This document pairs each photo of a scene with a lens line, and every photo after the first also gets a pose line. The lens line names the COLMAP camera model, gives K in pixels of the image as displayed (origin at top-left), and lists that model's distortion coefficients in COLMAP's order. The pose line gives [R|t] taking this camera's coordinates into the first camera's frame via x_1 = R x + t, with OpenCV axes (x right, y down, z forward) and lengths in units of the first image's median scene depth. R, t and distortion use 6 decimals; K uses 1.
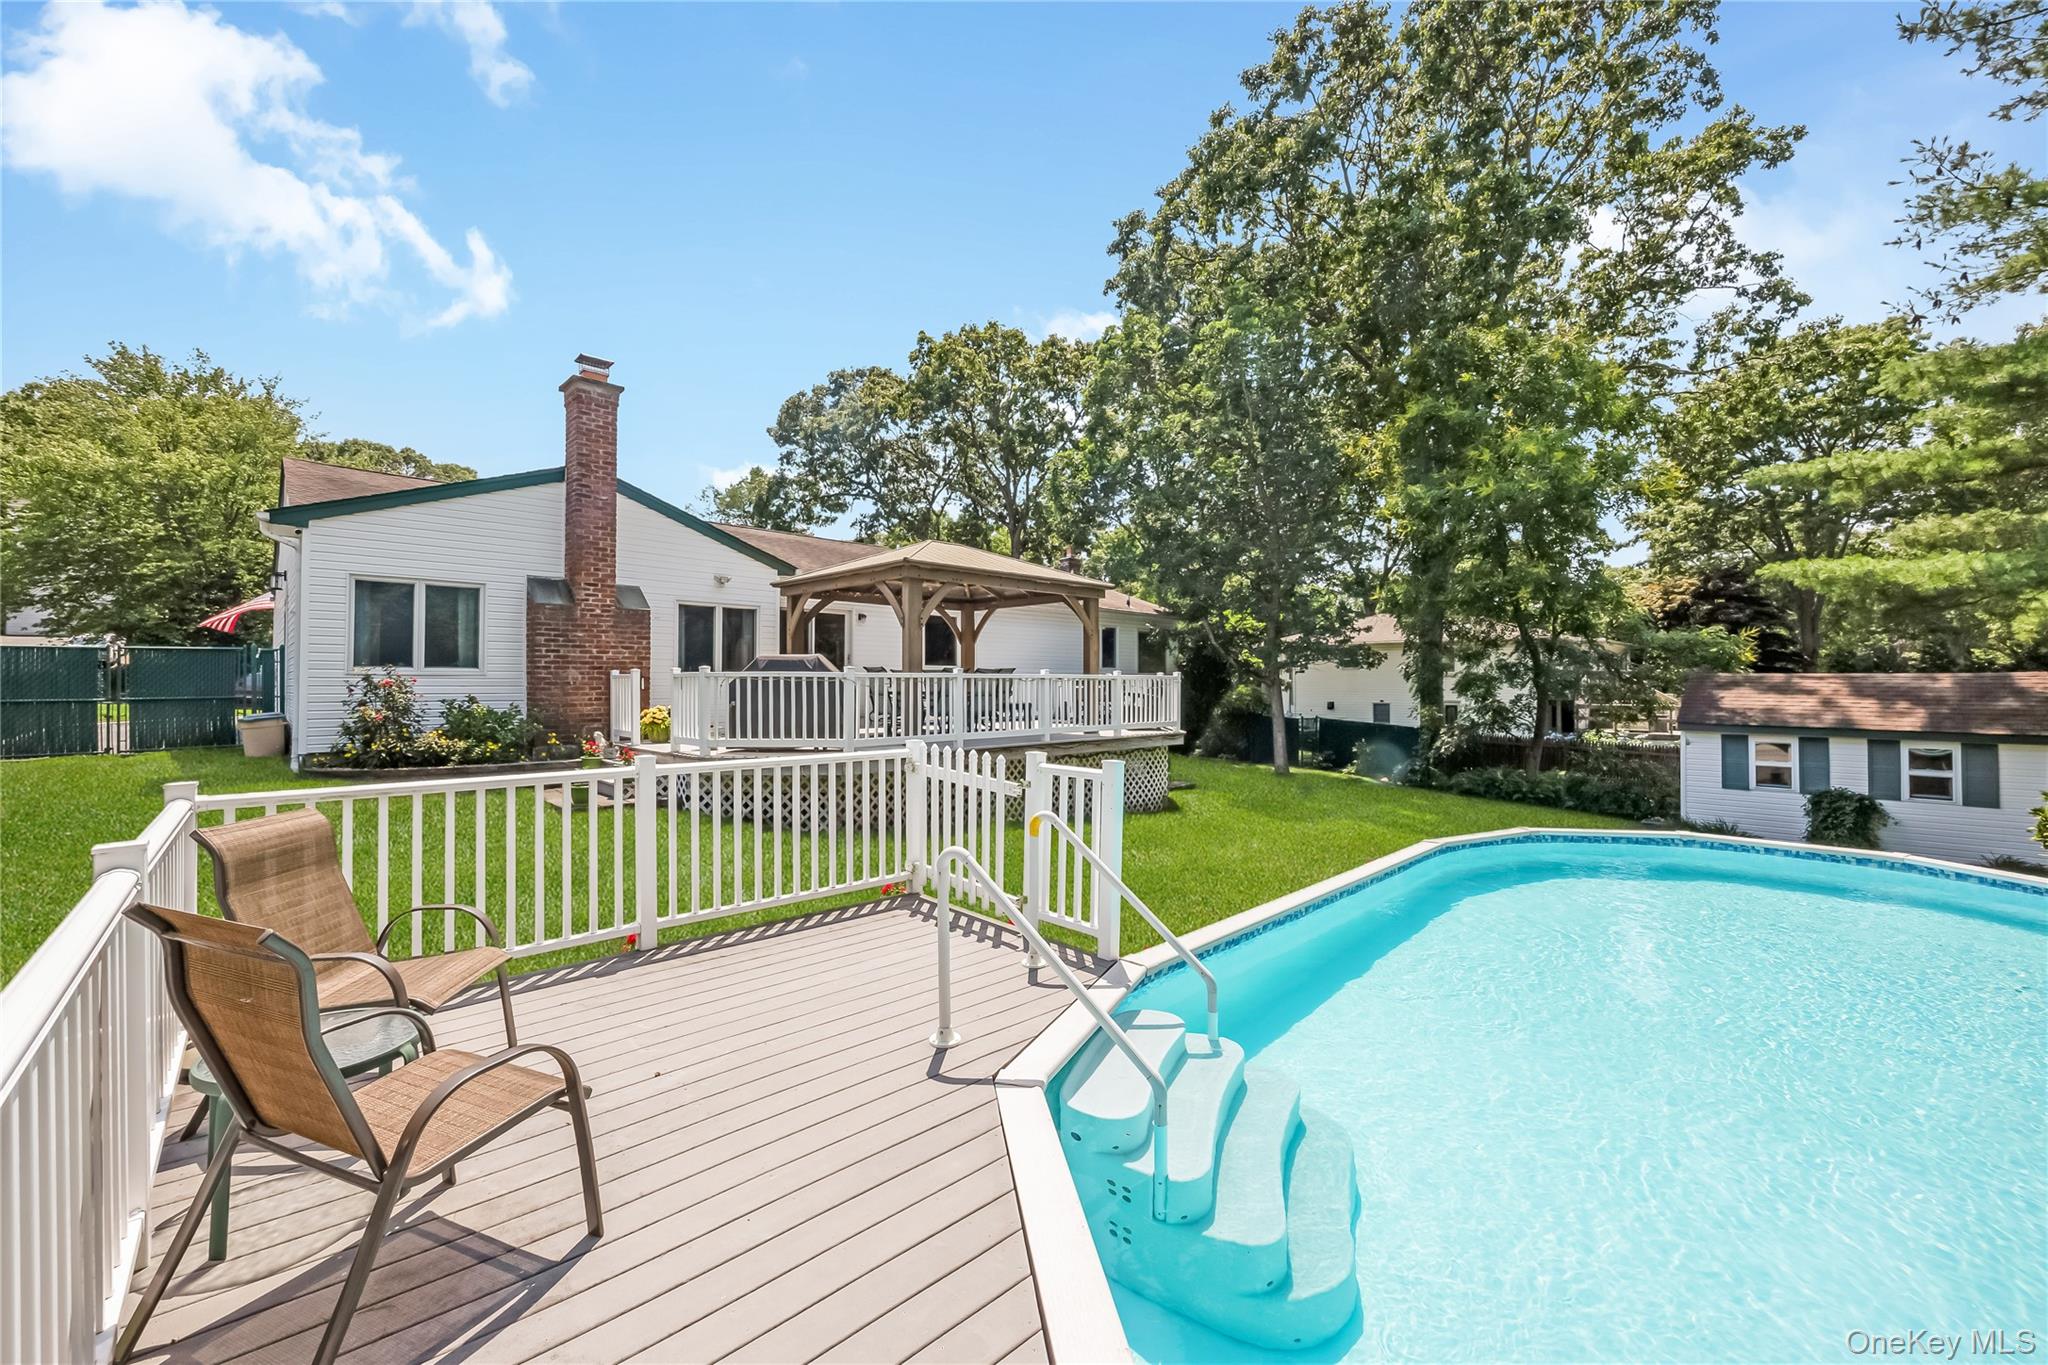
lens RADIAL K [[793.3, 0, 1020.5], [0, 793.3, 686.3], [0, 0, 1]] dist [-0.001261, -0.000071]
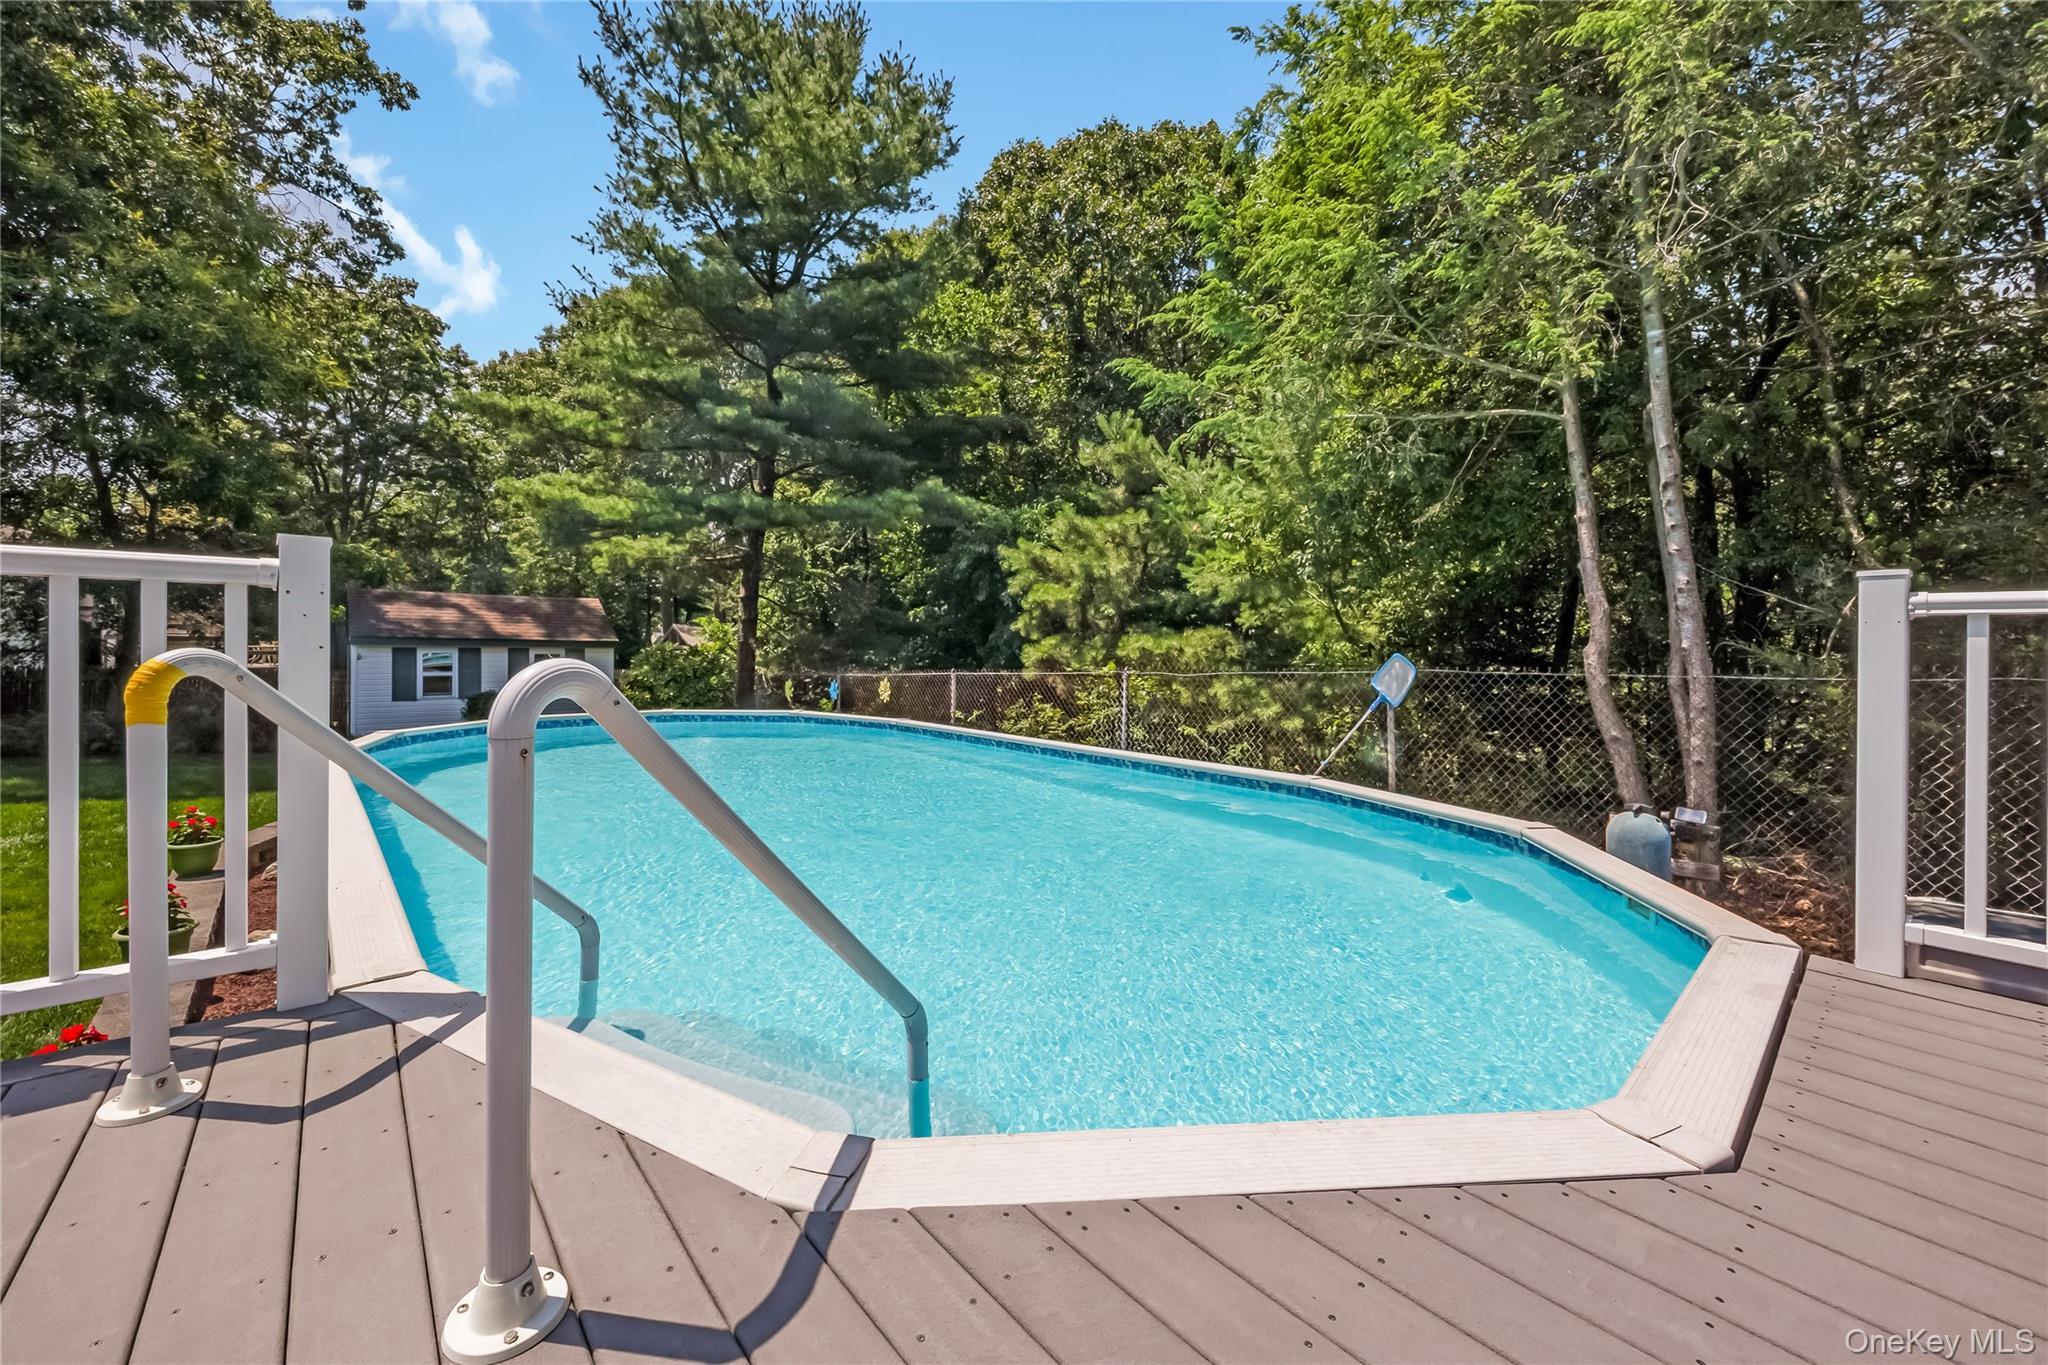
lens RADIAL K [[778.3, 0, 1004.1], [0, 778.3, 663.7], [0, 0, 1]] dist [-0.000146, 0.000127]
pose [[0.039903, -0.031729, 0.998700, -0.079030], [-0.010242, 0.999430, 0.032162, 0.042061], [-0.999151, -0.011512, 0.039556, 0.175460]]
